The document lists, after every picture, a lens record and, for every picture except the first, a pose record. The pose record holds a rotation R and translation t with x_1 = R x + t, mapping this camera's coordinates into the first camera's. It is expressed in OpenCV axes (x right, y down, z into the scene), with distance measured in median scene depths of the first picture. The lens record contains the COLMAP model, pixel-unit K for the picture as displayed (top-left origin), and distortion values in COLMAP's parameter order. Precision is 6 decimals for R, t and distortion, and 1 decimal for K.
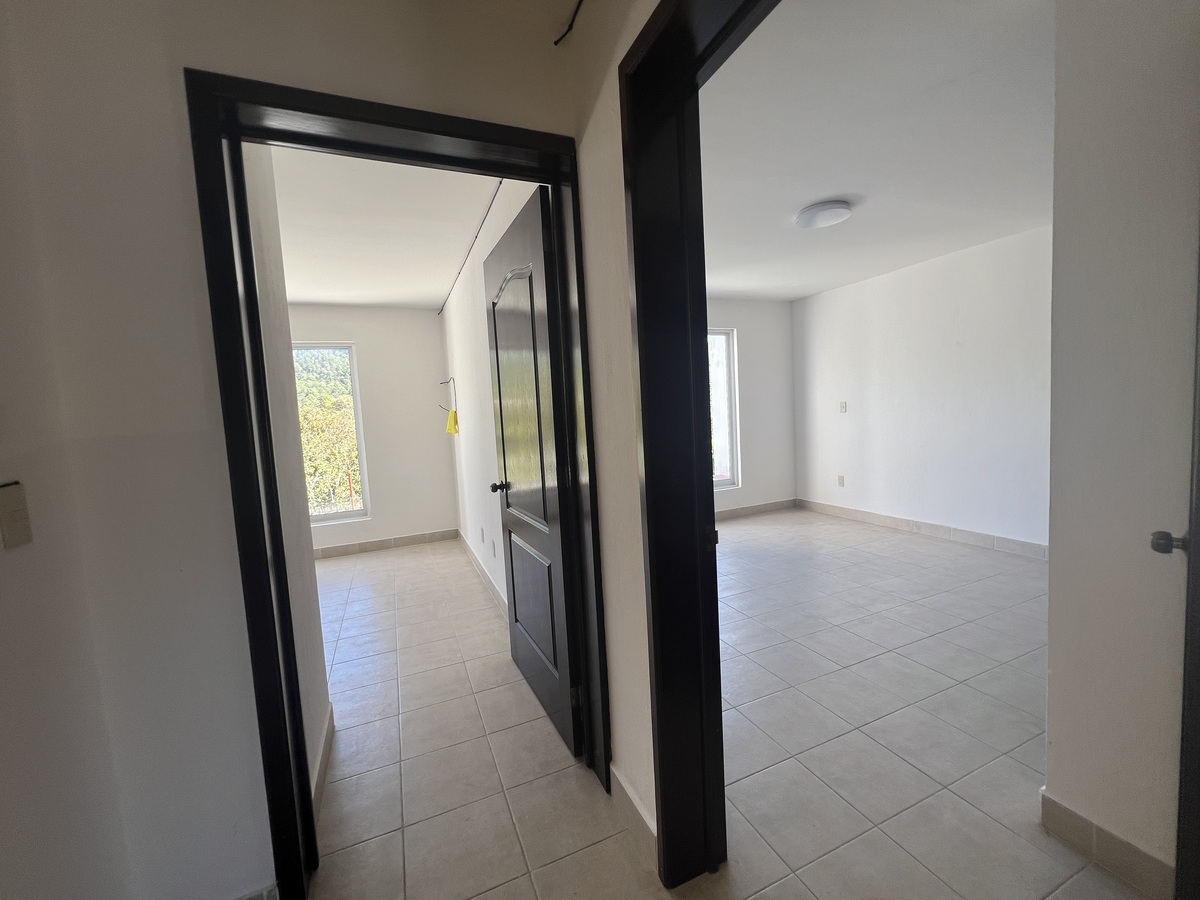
lens RADIAL K [[480.0, 0, 596.6], [0, 480.0, 448.7], [0, 0, 1]] dist [-0.003447, 0.000959]
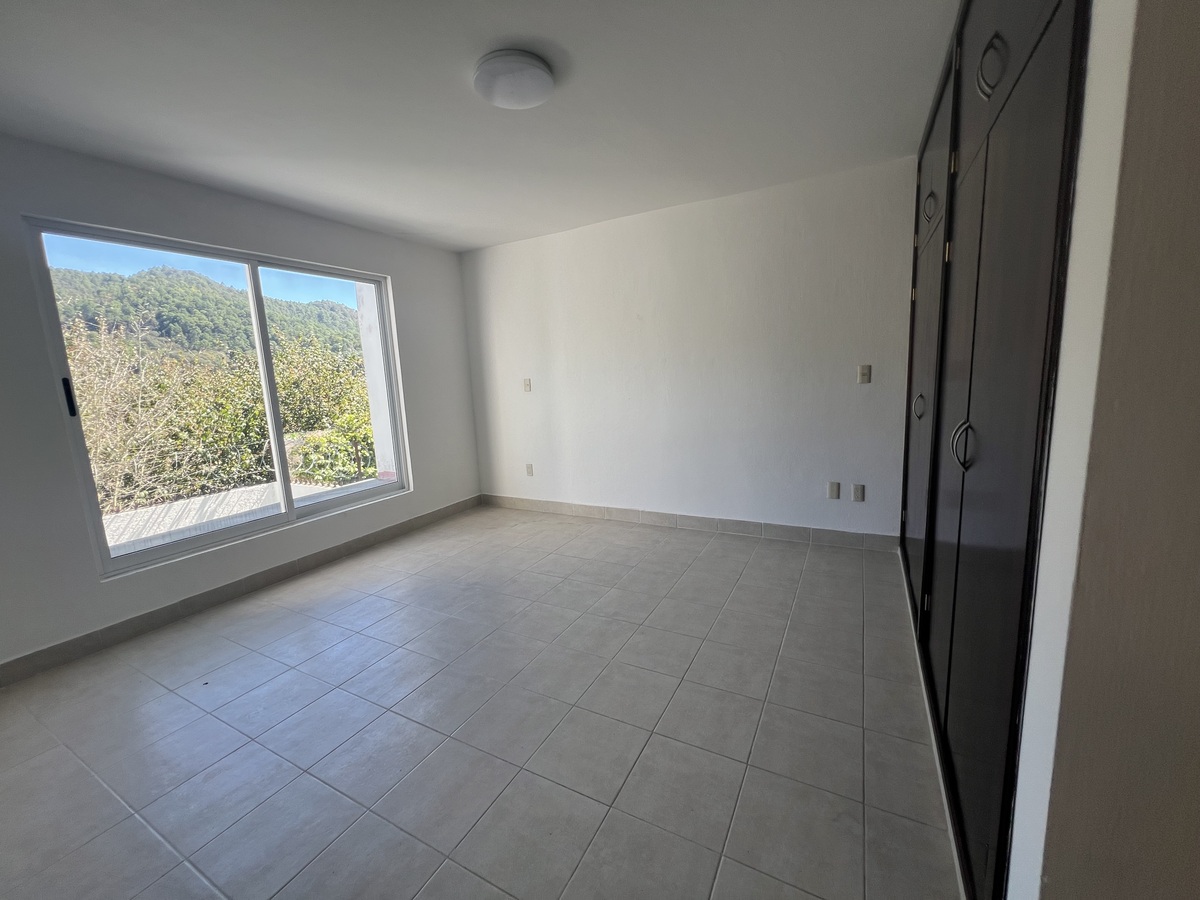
lens RADIAL K [[480.0, 0, 598.3], [0, 480.0, 449.3], [0, 0, 1]] dist [-0.003447, 0.000959]
pose [[0.783075, -0.079368, 0.616842, 0.127000], [0.052334, 0.996715, 0.061809, -0.031618], [-0.619722, -0.016119, 0.784656, 0.422186]]
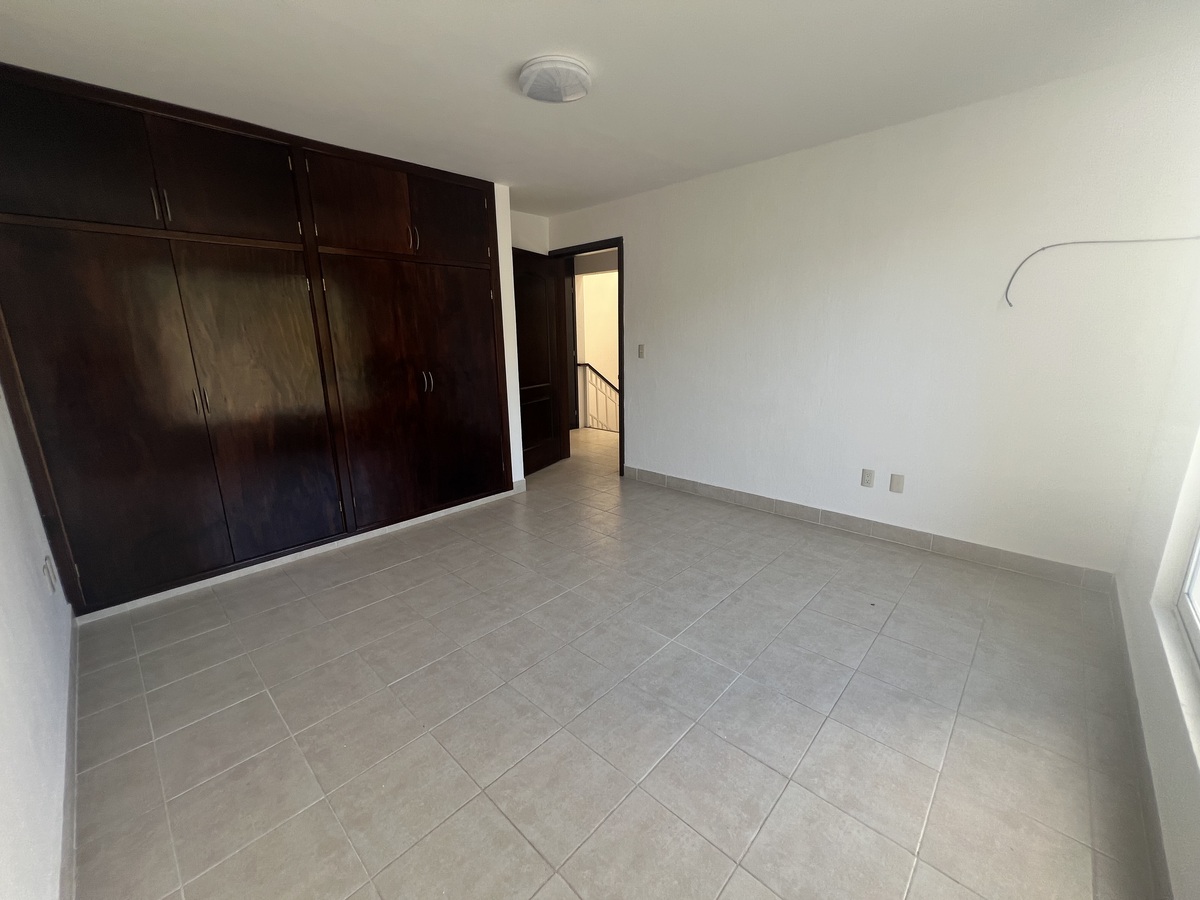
lens RADIAL K [[480.0, 0, 595.5], [0, 480.0, 449.7], [0, 0, 1]] dist [-0.003447, 0.000959]
pose [[-0.916739, 0.162478, -0.364952, 0.767229], [0.039240, 0.945761, 0.322486, -0.195004], [0.397554, 0.281315, -0.873392, 1.806716]]
